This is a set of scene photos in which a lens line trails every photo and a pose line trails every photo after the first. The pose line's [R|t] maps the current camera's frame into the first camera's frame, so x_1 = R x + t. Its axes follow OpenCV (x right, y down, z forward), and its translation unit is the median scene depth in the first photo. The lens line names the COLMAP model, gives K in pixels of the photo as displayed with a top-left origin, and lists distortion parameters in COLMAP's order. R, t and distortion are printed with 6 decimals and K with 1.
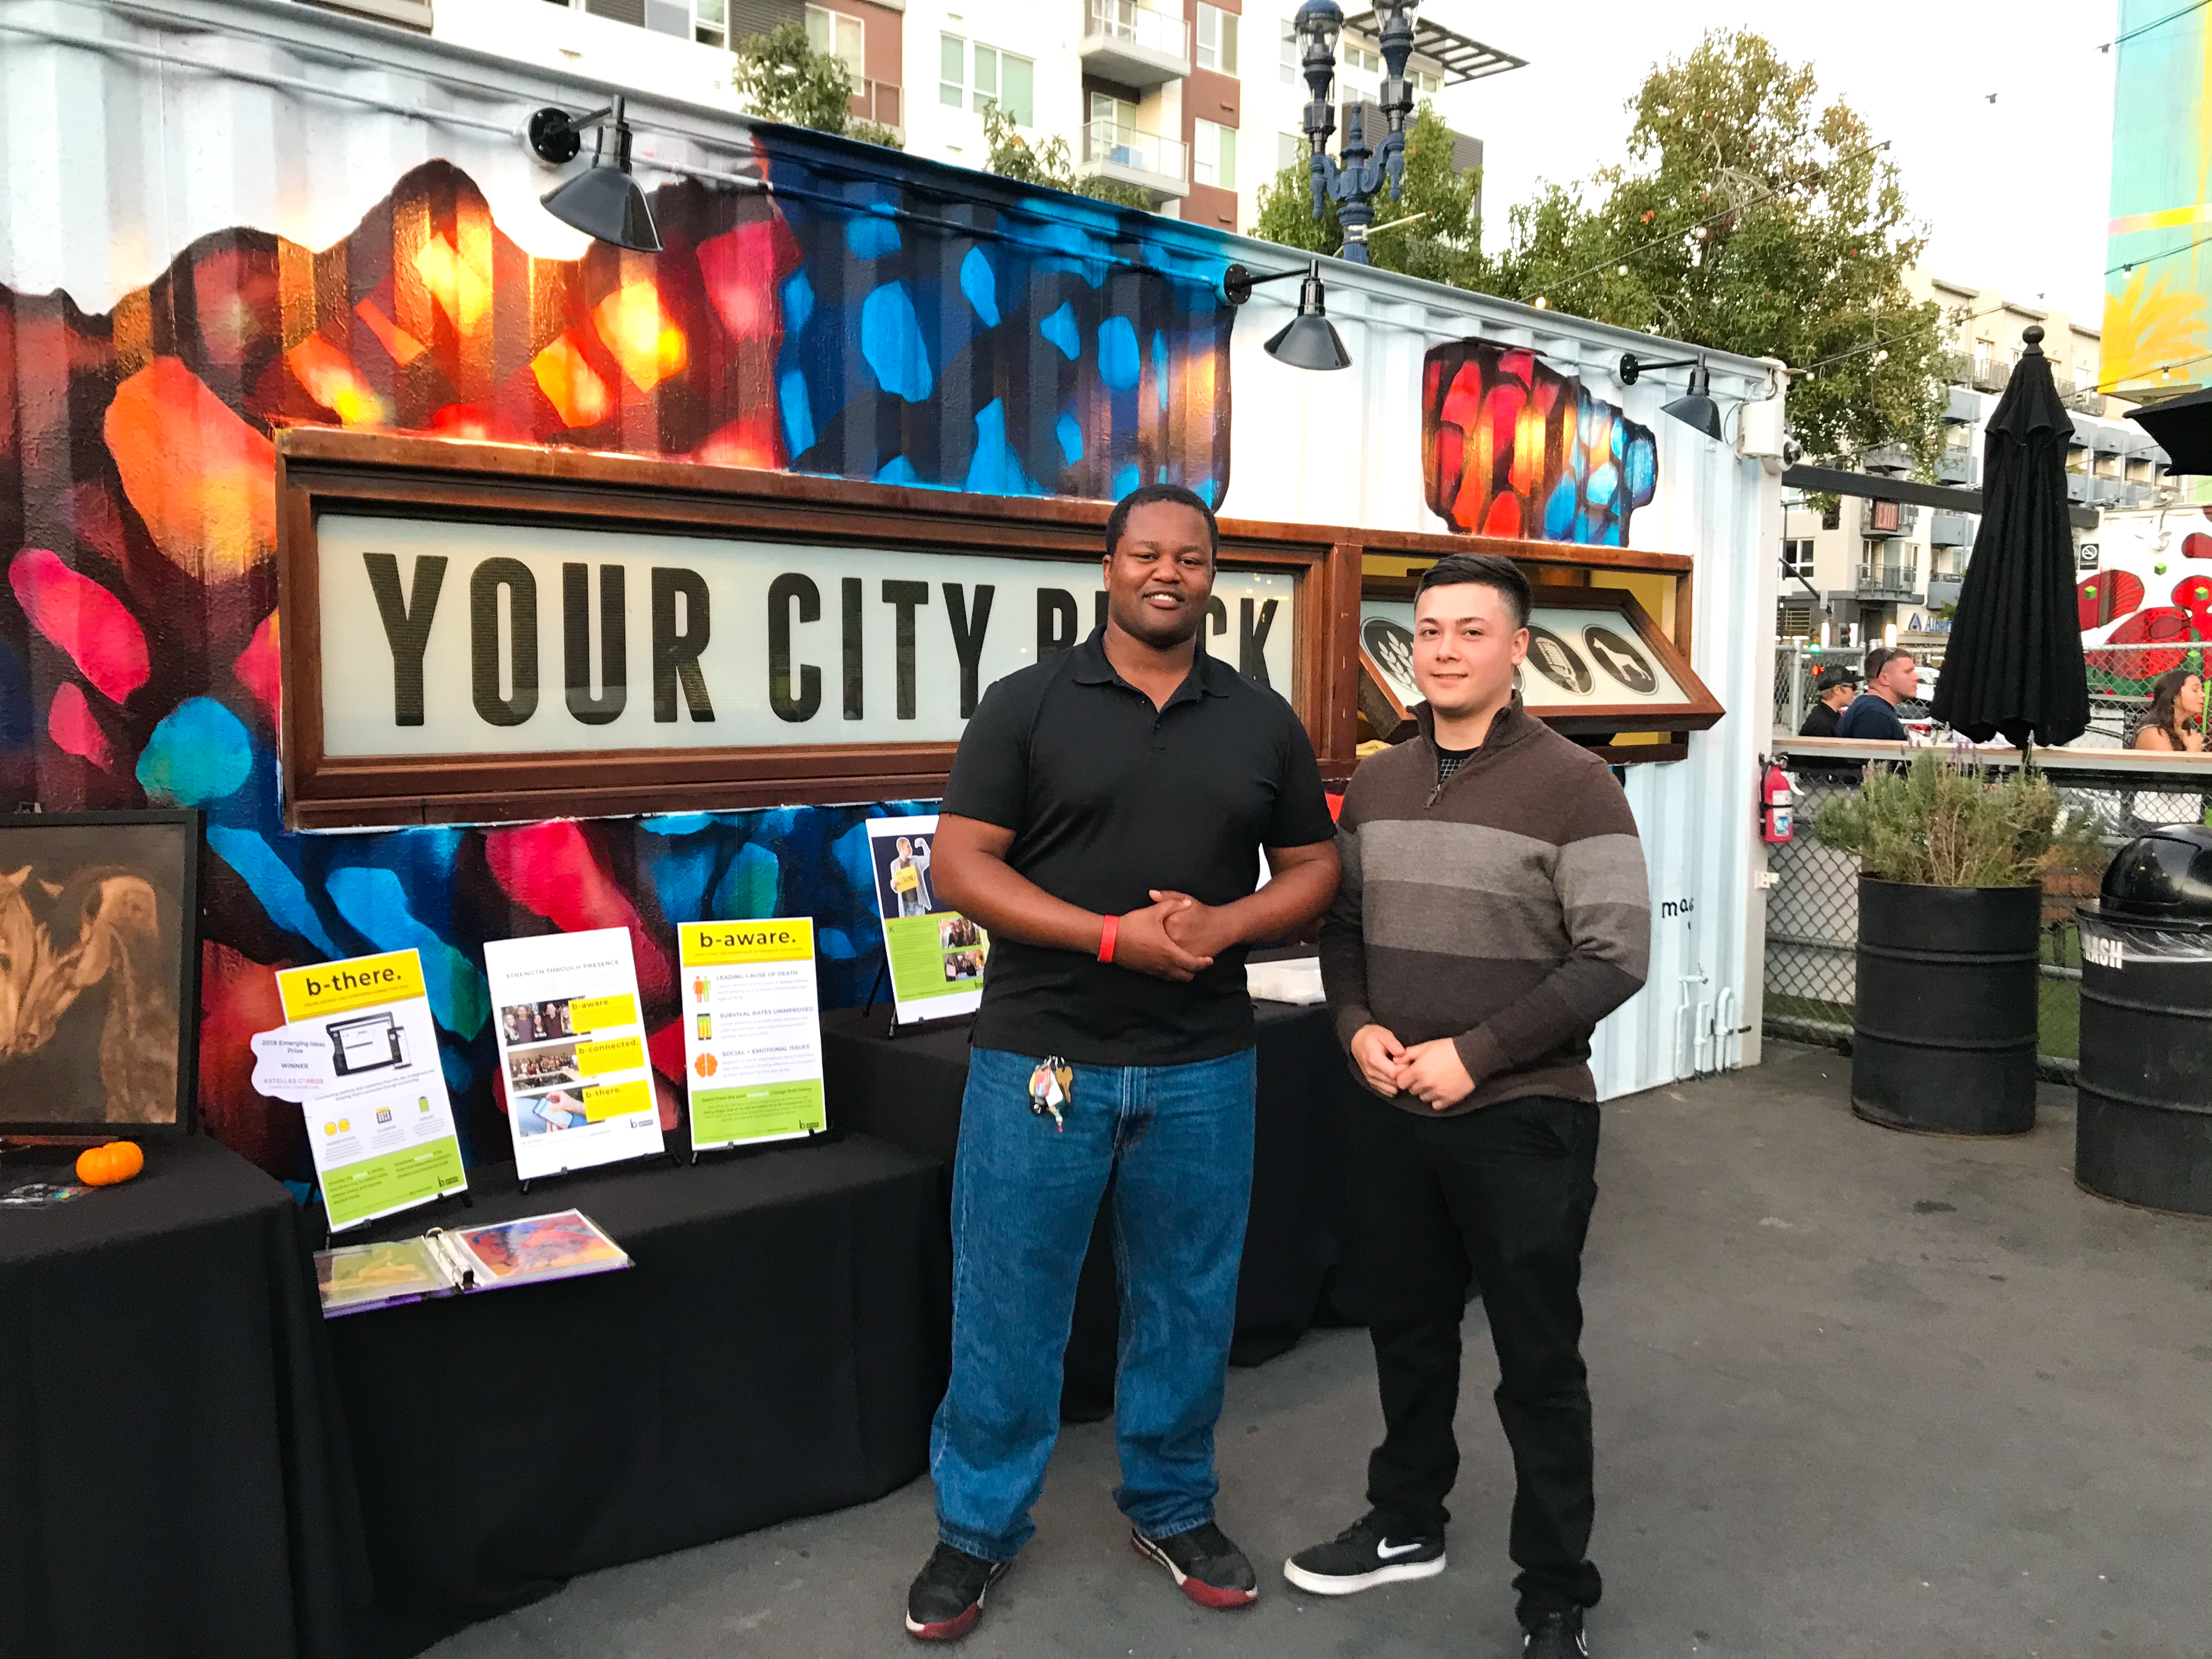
lens RADIAL K [[1795.6, 0, 1104.5], [0, 1795.6, 796.7], [0, 0, 1]] dist [0.002143, -0.000270]
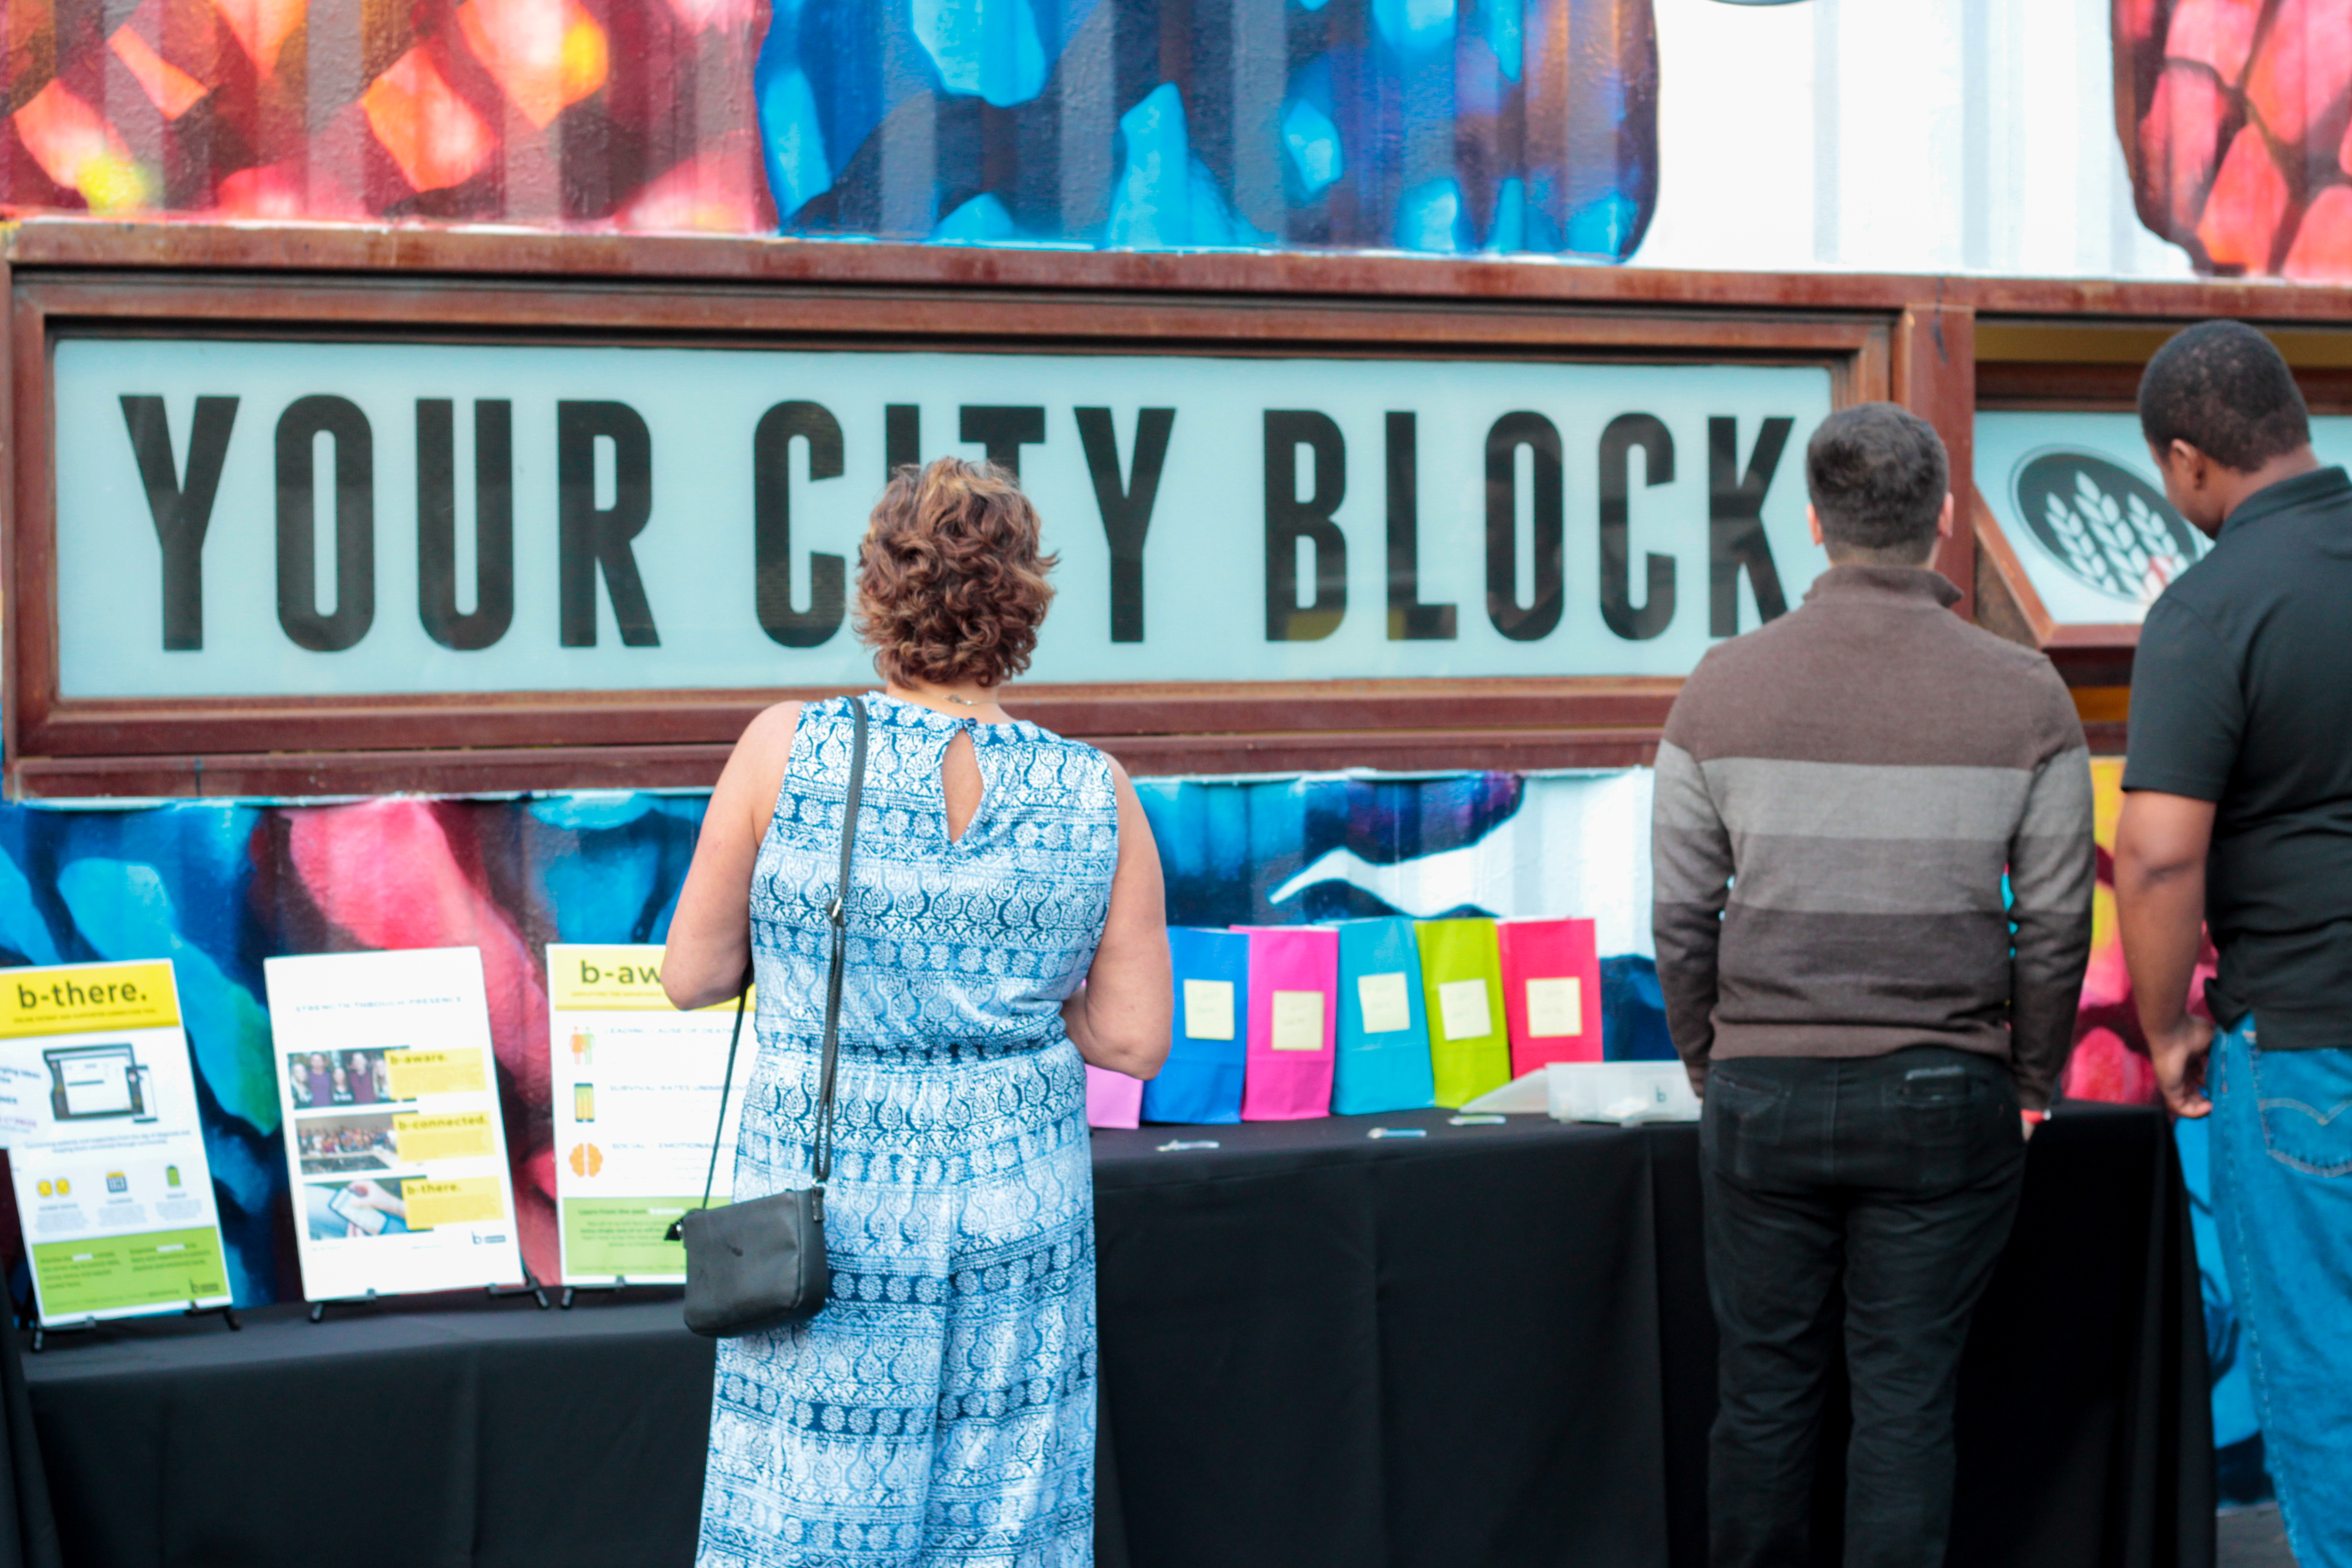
lens RADIAL K [[5488.6, 0, 1180.2], [0, 5488.6, 690.0], [0, 0, 1]] dist [-0.577484, 8.049352]
pose [[0.973326, -0.008367, -0.229272, 0.418660], [-0.003494, 0.998678, -0.051279, 0.074252], [0.229398, 0.050712, 0.972011, -0.837407]]
